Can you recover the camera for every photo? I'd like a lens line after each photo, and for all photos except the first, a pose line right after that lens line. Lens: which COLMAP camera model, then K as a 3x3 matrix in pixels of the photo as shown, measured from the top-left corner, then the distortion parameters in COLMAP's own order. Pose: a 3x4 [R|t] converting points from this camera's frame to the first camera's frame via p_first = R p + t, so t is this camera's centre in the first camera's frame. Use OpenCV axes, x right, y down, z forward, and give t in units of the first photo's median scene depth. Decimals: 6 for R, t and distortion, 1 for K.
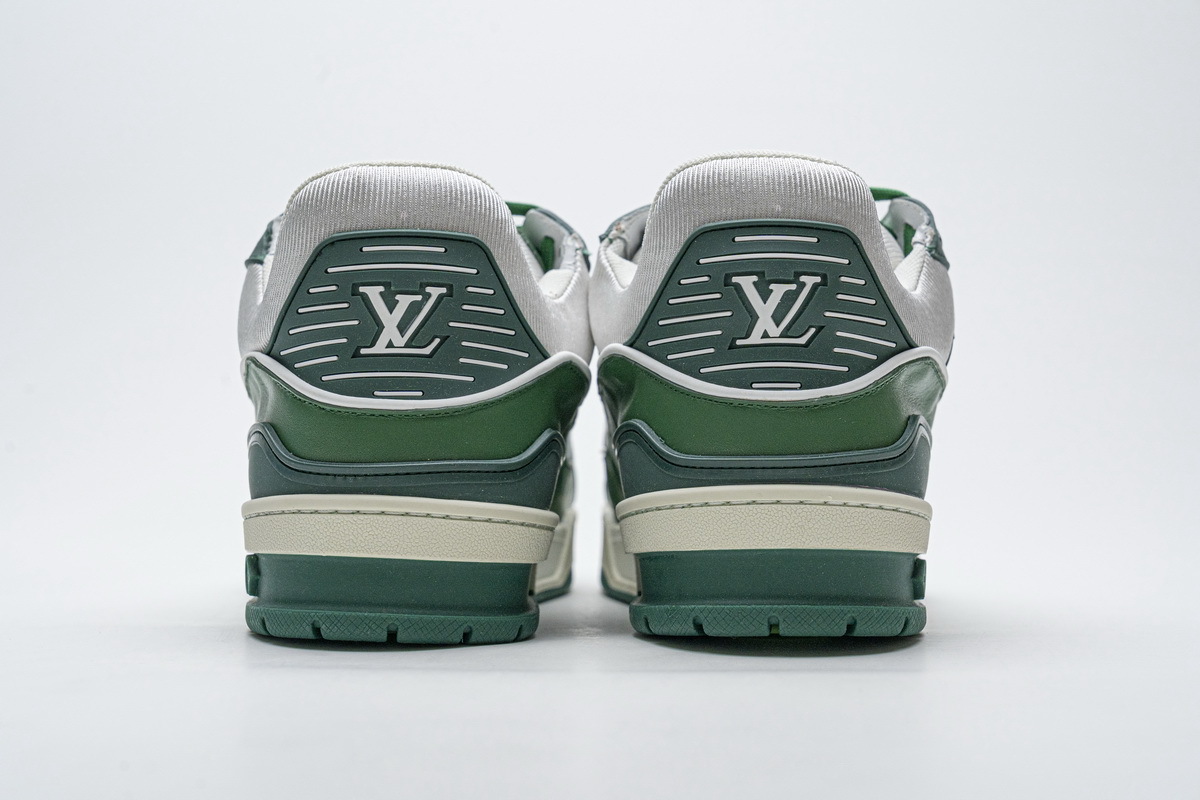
lens RADIAL K [[2295.2, 0, 592.4], [0, 2295.2, 392.0], [0, 0, 1]] dist [0.008664, 0.000000]
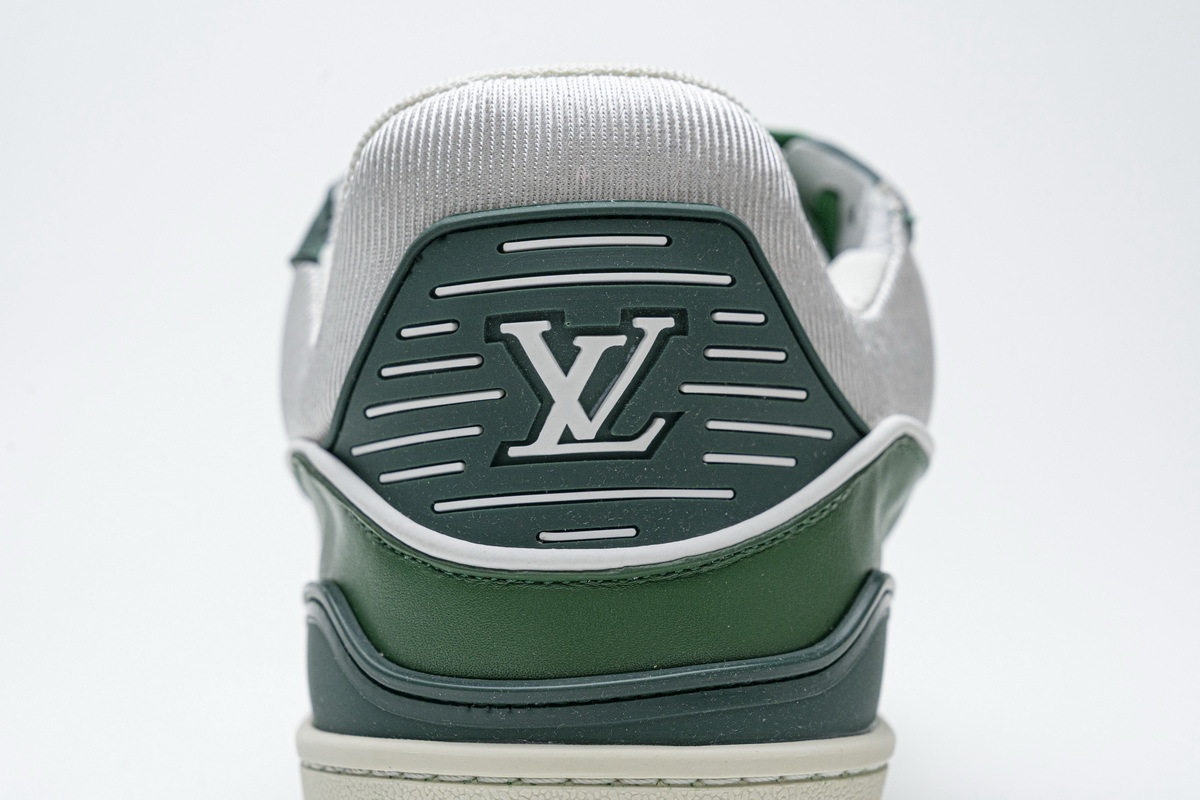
lens RADIAL K [[2295.2, 0, 611.8], [0, 2295.2, 403.9], [0, 0, 1]] dist [0.008664, 0.000000]
pose [[0.998177, -0.040965, -0.044327, -0.055228], [0.043252, 0.997714, 0.051924, -0.052580], [0.042099, -0.053747, 0.997667, 0.496024]]
